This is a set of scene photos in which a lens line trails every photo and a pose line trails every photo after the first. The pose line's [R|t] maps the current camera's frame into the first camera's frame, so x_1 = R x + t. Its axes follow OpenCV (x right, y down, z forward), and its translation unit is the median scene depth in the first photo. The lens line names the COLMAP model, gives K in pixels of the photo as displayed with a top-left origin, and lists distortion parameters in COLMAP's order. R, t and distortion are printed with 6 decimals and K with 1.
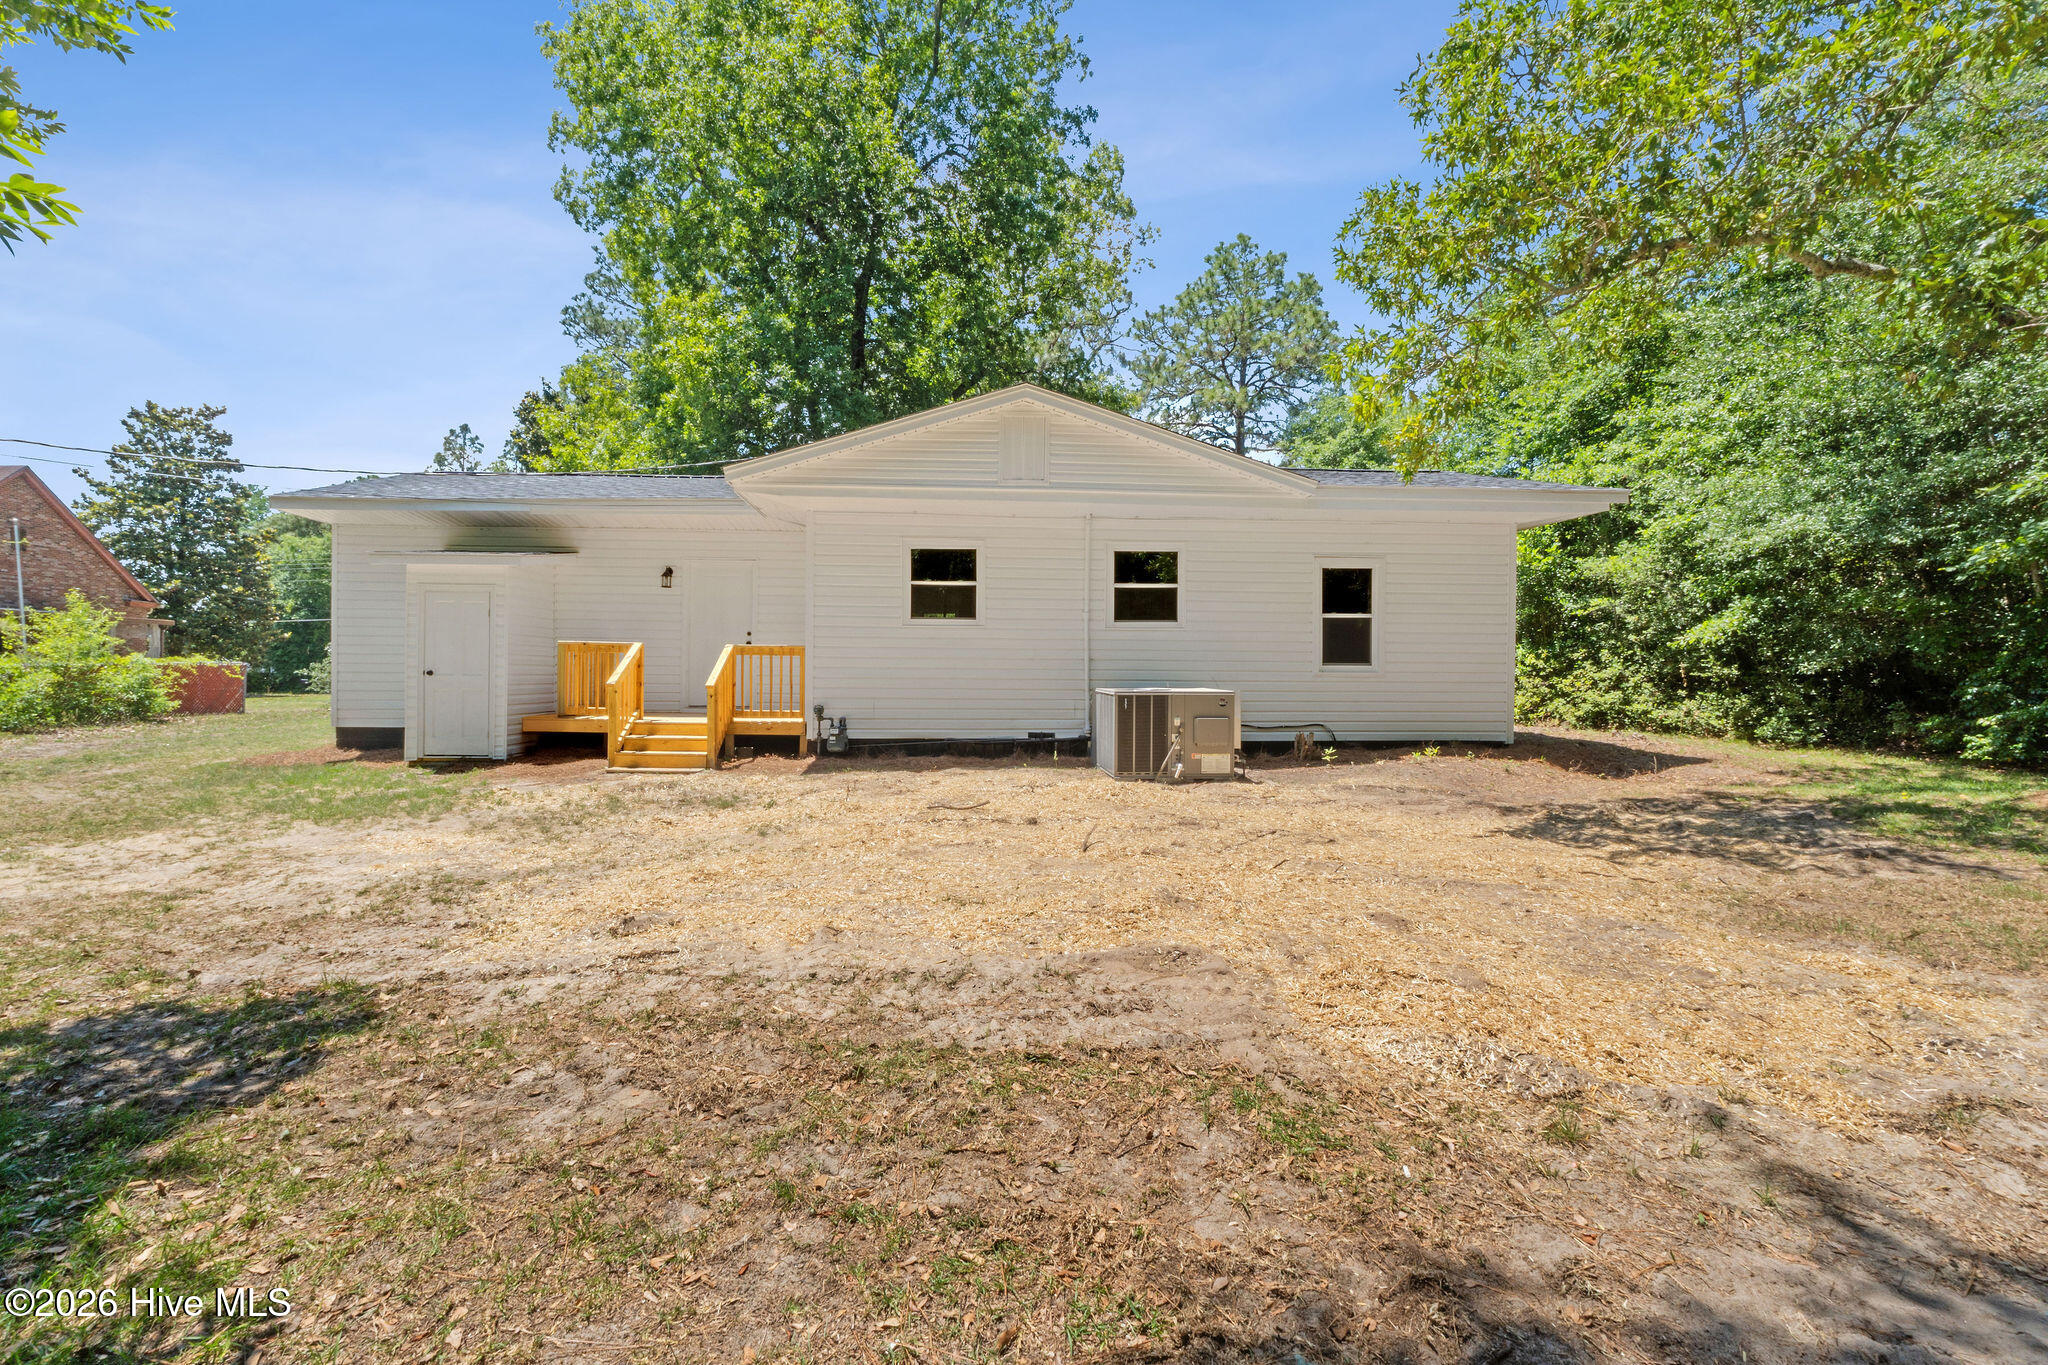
lens RADIAL K [[865.0, 0, 1033.4], [0, 865.0, 671.5], [0, 0, 1]] dist [-0.008497, -0.000591]
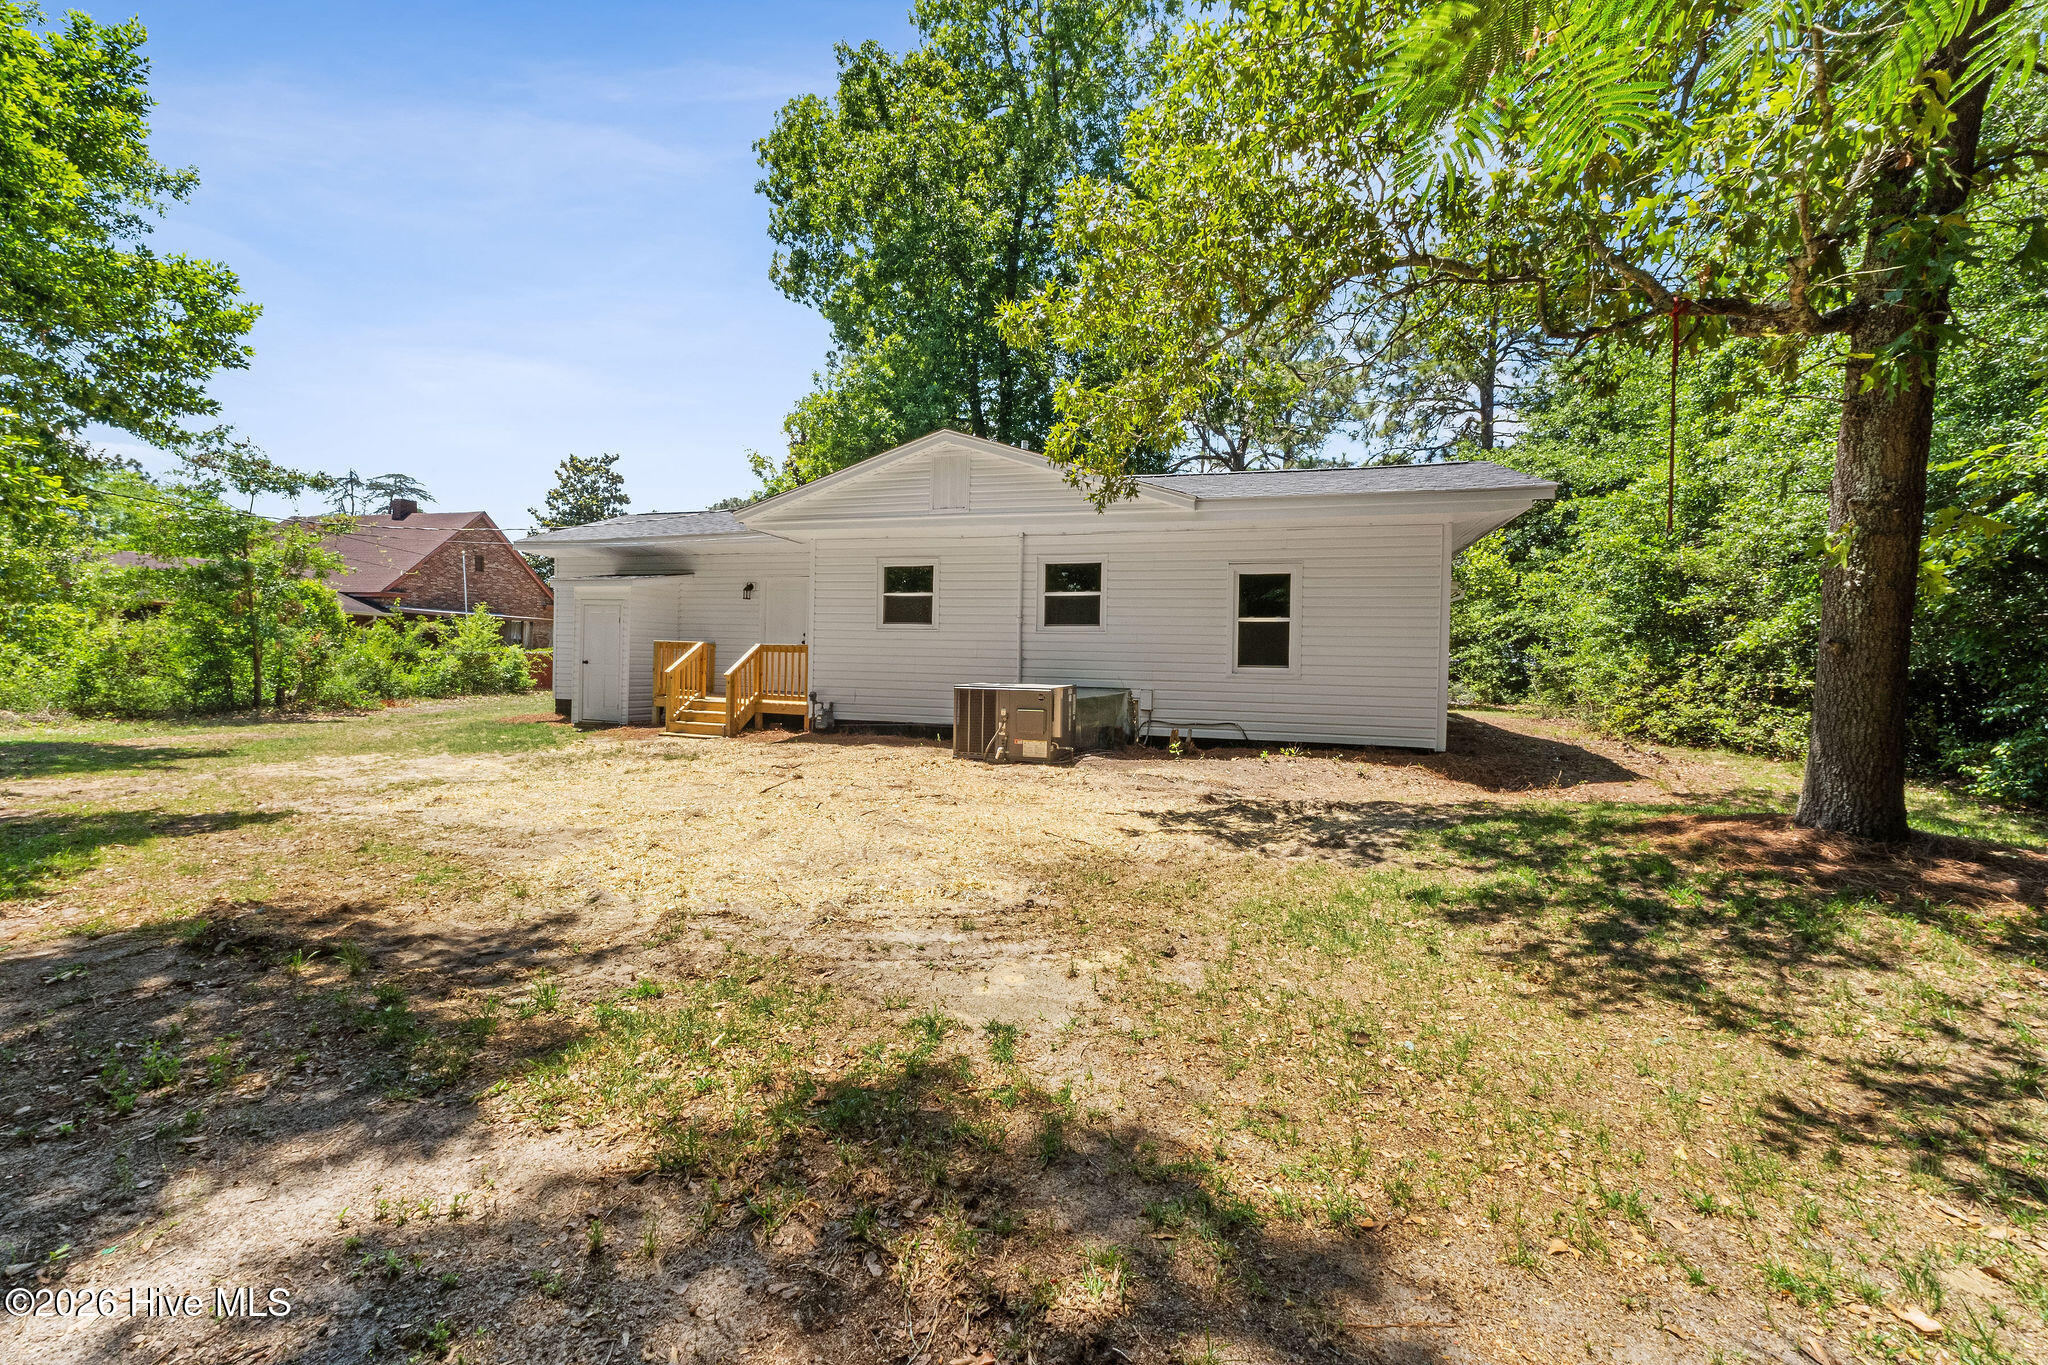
lens RADIAL K [[865.0, 0, 971.2], [0, 865.0, 675.6], [0, 0, 1]] dist [-0.008497, -0.000591]
pose [[0.926512, 0.020083, -0.375730, 0.431583], [-0.016170, 0.999777, 0.013566, -0.005876], [0.375918, -0.006494, 0.926630, -0.093862]]
